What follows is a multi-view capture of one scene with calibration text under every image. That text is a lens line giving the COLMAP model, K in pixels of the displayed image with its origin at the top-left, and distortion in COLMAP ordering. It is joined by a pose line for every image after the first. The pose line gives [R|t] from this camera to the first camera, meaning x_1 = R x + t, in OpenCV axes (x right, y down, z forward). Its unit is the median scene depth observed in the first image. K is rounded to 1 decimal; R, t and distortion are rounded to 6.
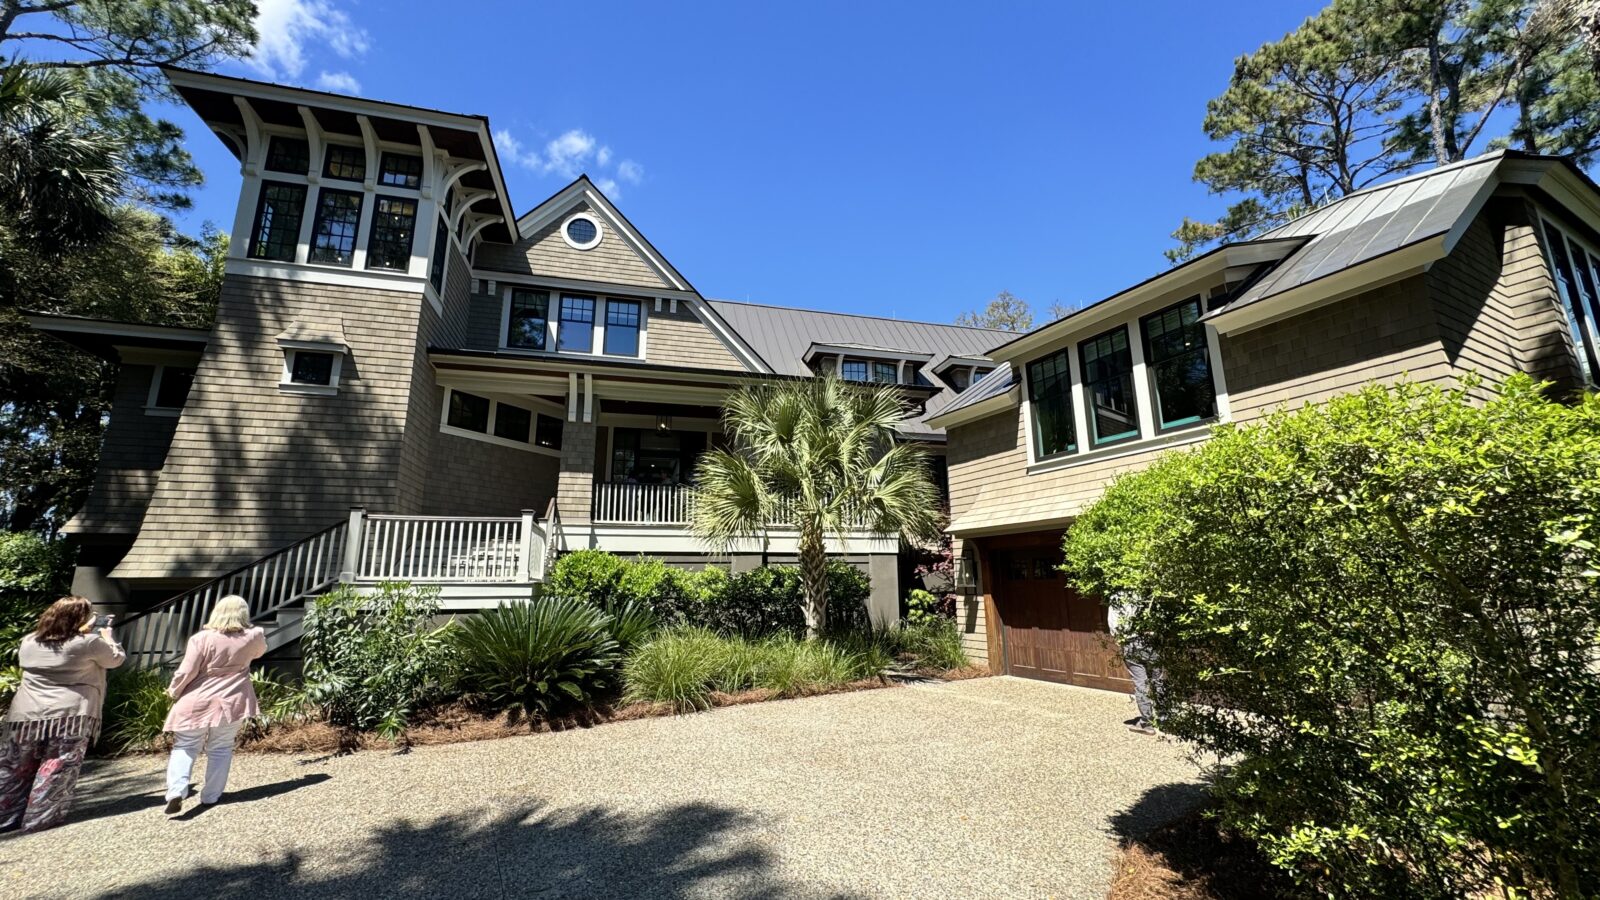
lens RADIAL K [[641.0, 0, 797.8], [0, 641.0, 449.6], [0, 0, 1]] dist [-0.000108, 0.000041]
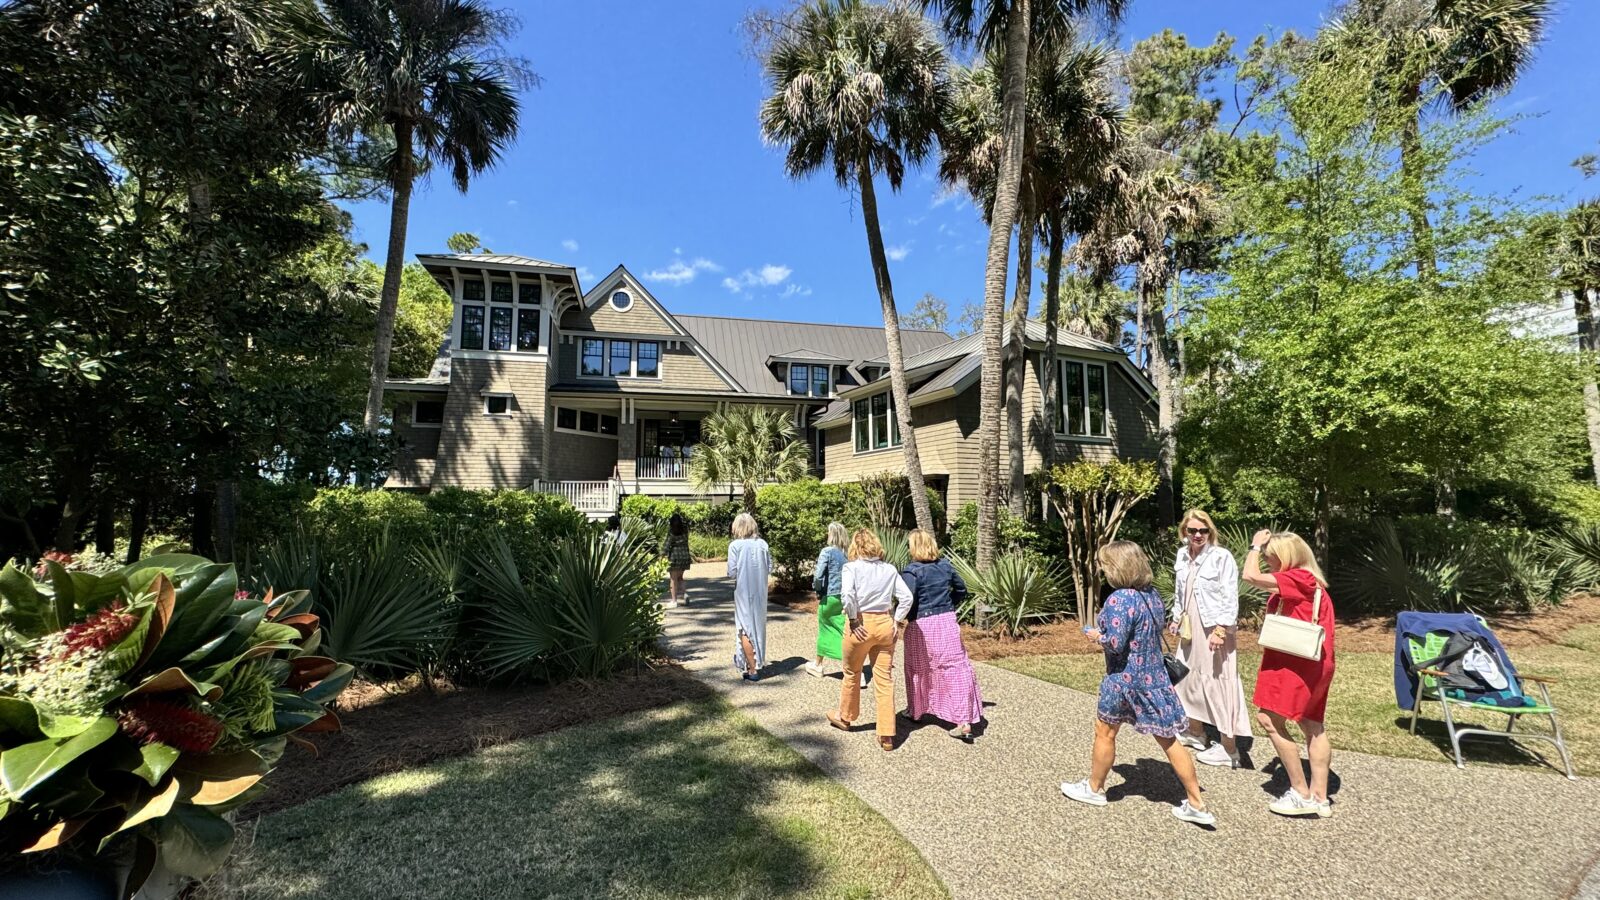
lens RADIAL K [[641.0, 0, 801.0], [0, 641.0, 448.0], [0, 0, 1]] dist [-0.000108, 0.000041]
pose [[0.999773, -0.001940, -0.021201, 0.191362], [0.004263, 0.993916, 0.110060, -0.173846], [0.020858, -0.110125, 0.993699, -0.810384]]
